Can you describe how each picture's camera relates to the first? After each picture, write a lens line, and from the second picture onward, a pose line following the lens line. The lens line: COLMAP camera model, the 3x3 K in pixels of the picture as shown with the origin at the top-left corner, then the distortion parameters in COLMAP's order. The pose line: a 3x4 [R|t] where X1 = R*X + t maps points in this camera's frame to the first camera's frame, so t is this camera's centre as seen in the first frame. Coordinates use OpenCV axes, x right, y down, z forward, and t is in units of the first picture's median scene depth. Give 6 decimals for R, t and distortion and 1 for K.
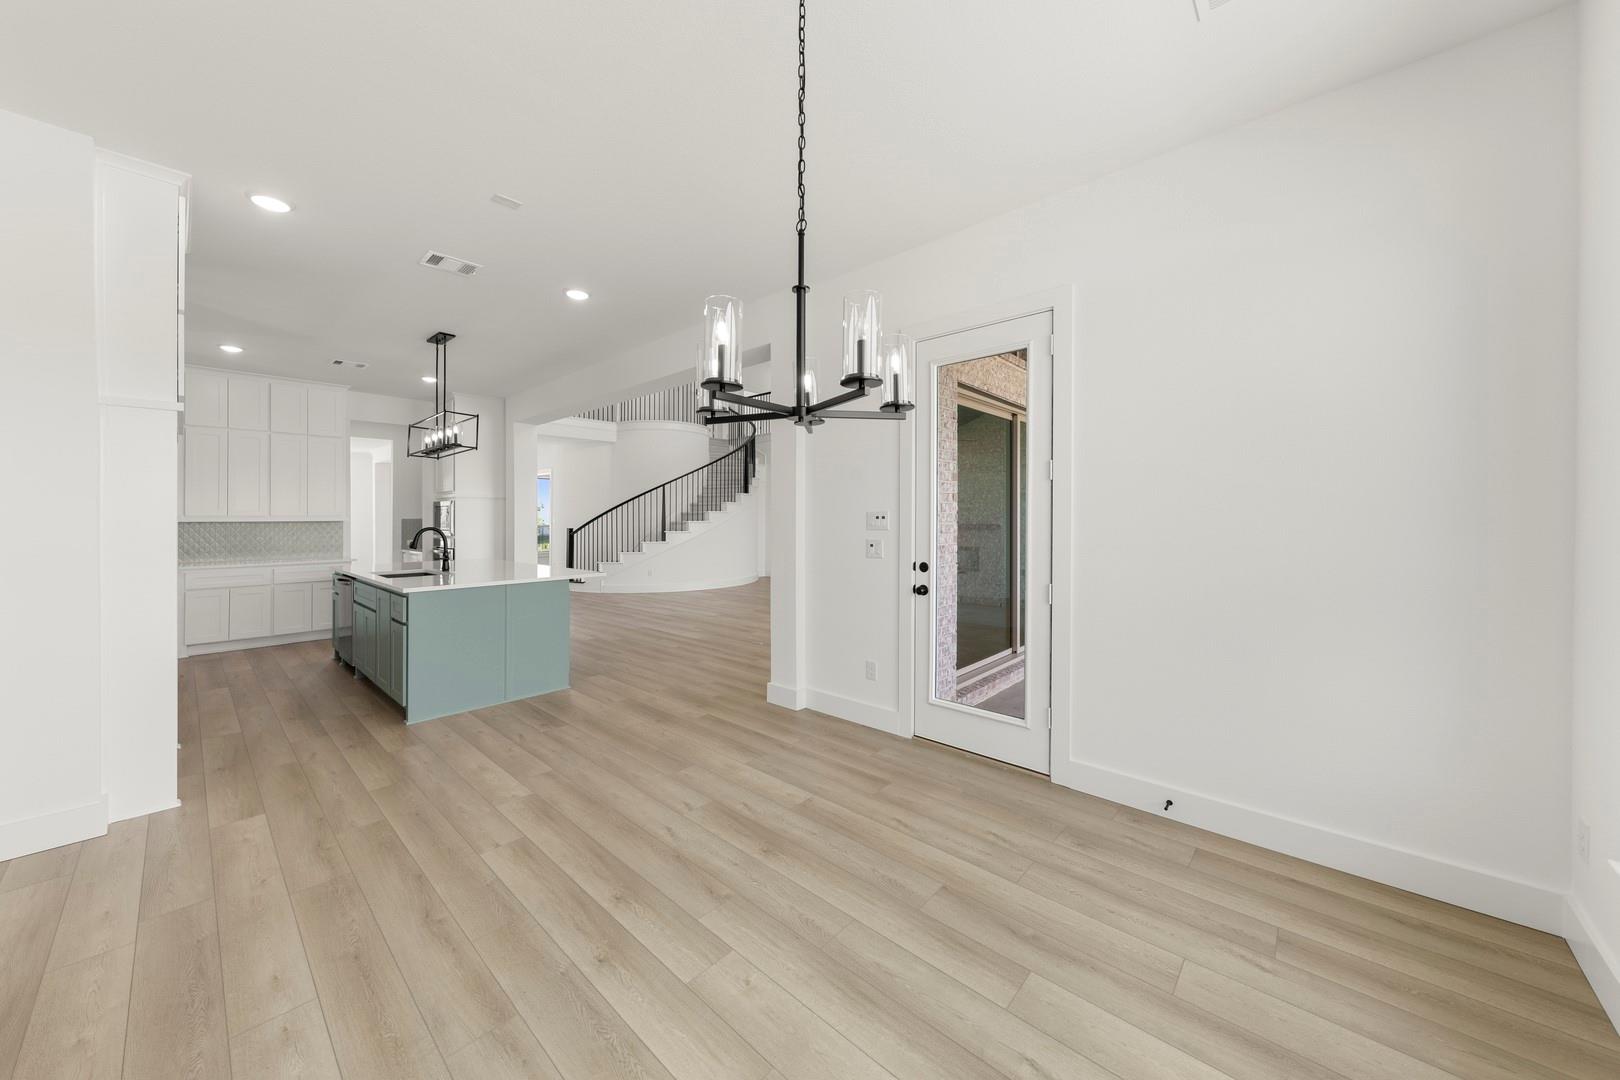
lens RADIAL K [[558.5, 0, 826.2], [0, 558.5, 528.6], [0, 0, 1]] dist [0.001695, -0.000200]
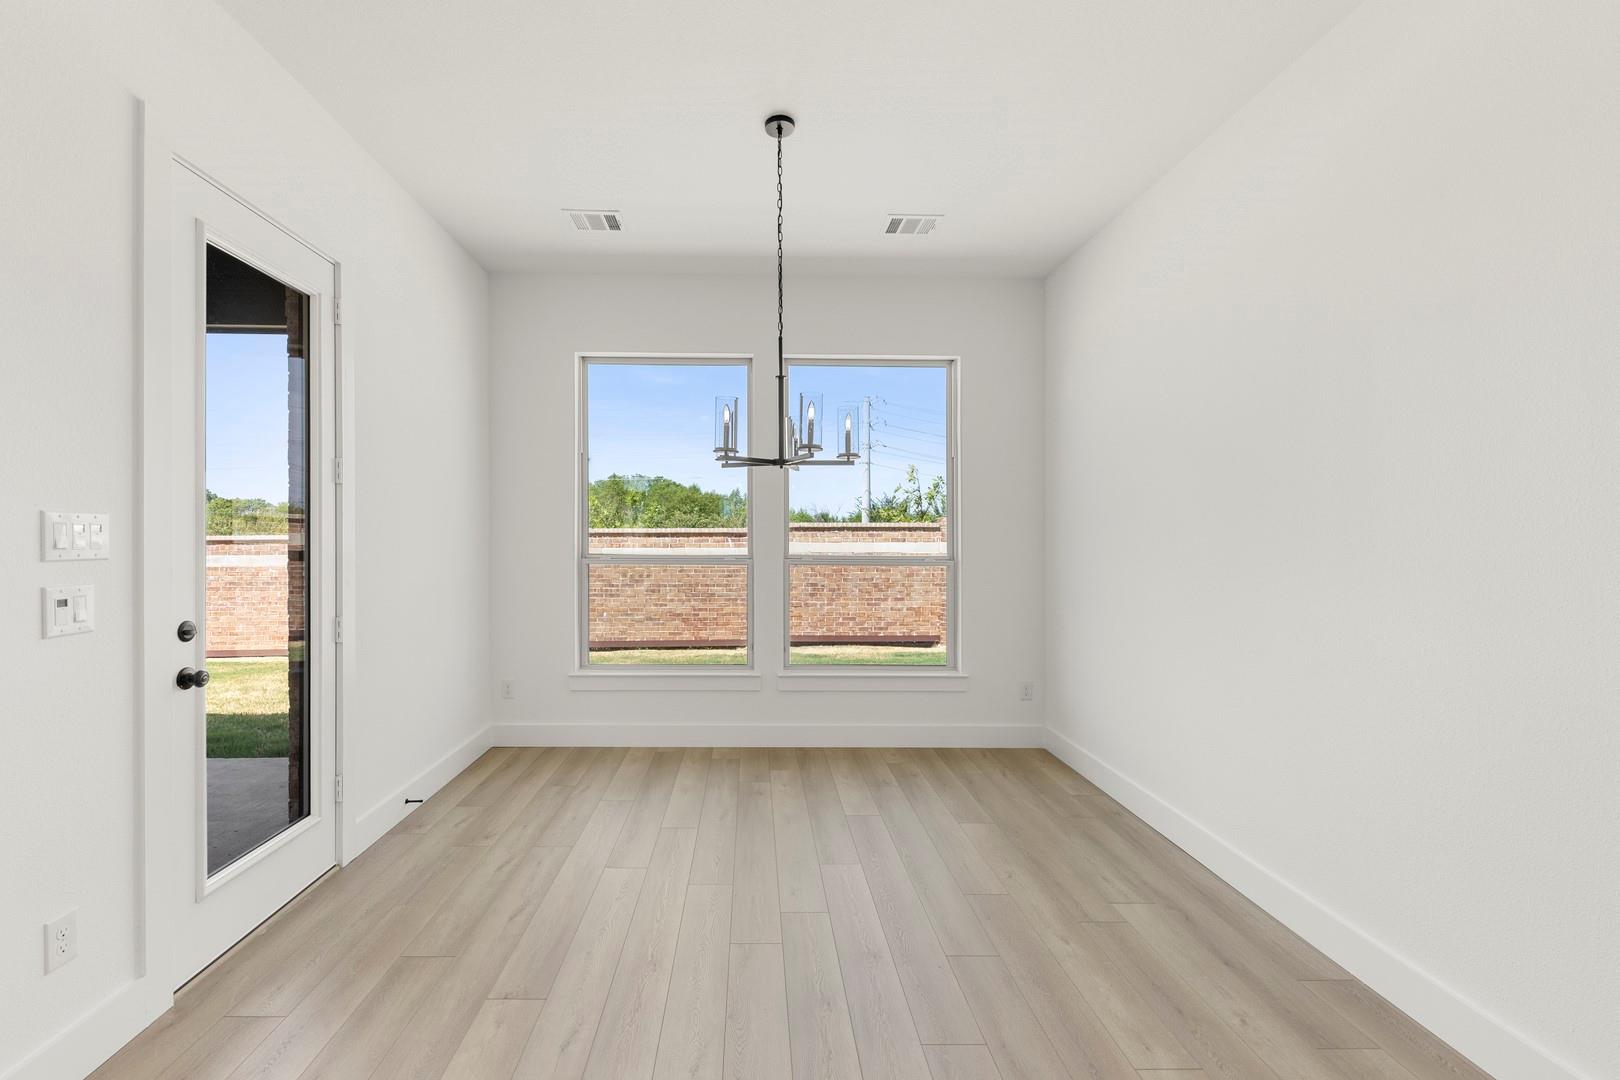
lens RADIAL K [[675.0, 0, 811.5], [0, 675.0, 537.0], [0, 0, 1]] dist [0.020402, 0.000131]
pose [[-0.714647, -0.002838, 0.699480, -0.840718], [0.008643, 0.999880, 0.012887, -0.022782], [-0.699432, 0.015255, -0.714536, 1.379219]]
